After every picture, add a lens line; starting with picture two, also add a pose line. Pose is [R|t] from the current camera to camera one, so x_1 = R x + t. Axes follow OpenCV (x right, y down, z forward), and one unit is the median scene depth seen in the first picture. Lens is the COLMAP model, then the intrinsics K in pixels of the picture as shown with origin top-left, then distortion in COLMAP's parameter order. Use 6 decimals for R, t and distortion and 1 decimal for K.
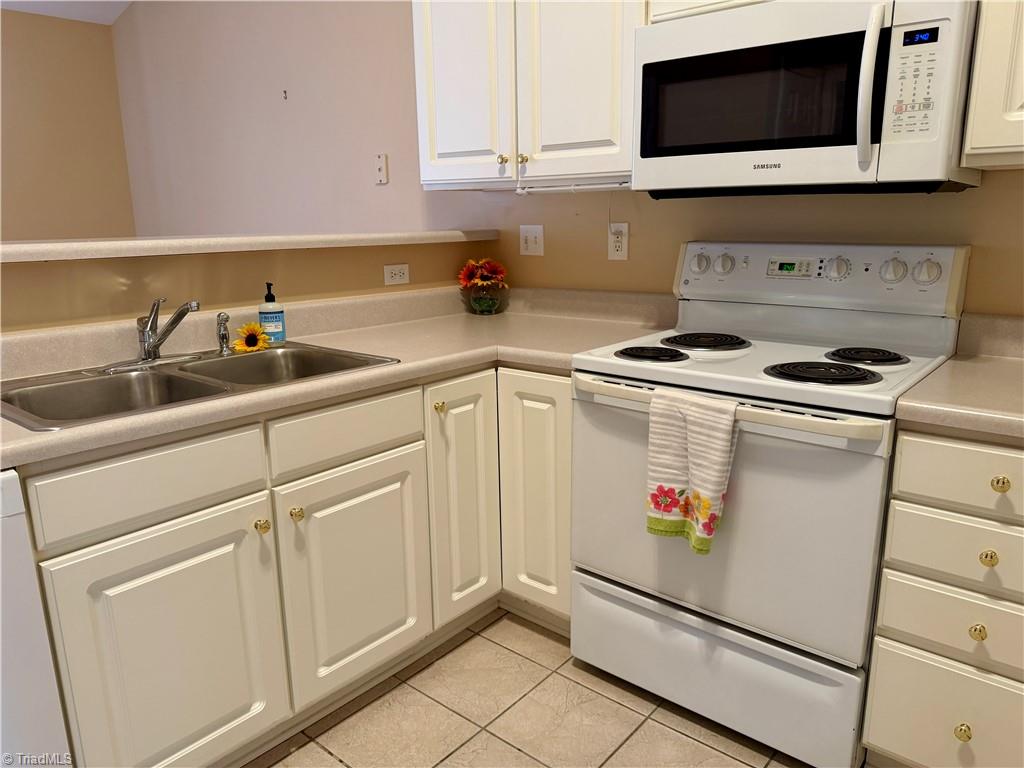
lens RADIAL K [[719.7, 0, 513.7], [0, 719.7, 386.4], [0, 0, 1]] dist [0.036051, -0.039324]
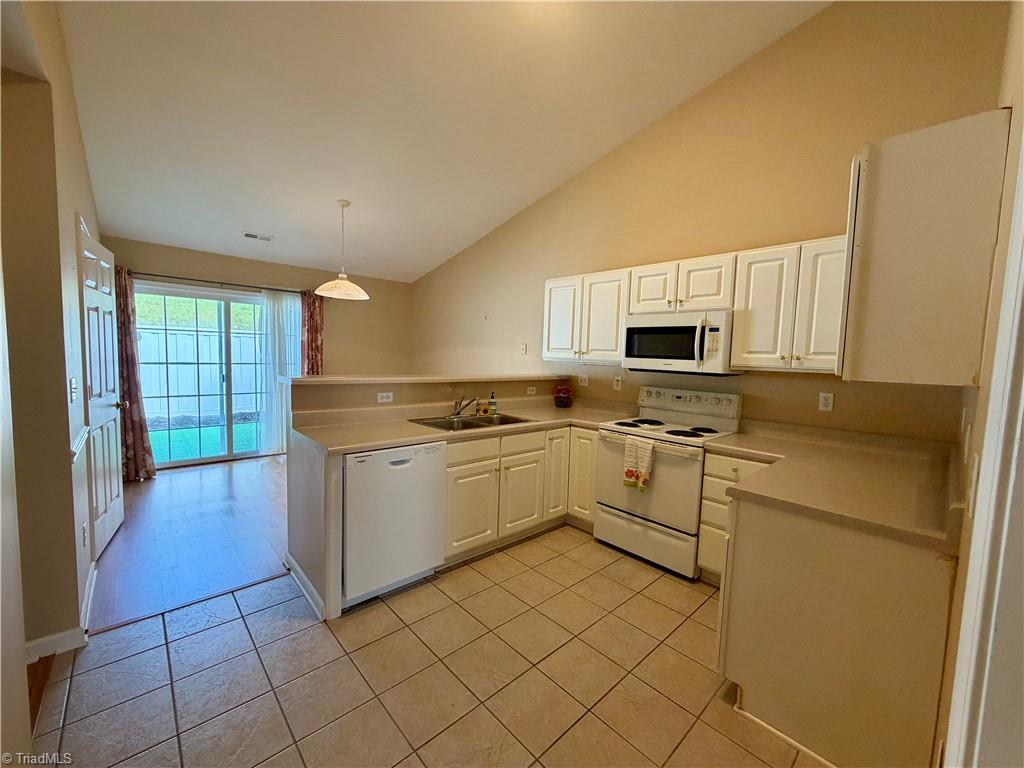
lens RADIAL K [[408.7, 0, 508.9], [0, 408.7, 384.0], [0, 0, 1]] dist [-0.000496, 0.001167]
pose [[0.990520, 0.054966, -0.125892, -0.080100], [-0.074516, 0.984898, -0.156277, 0.085910], [0.115401, 0.164176, 0.979657, -0.681431]]
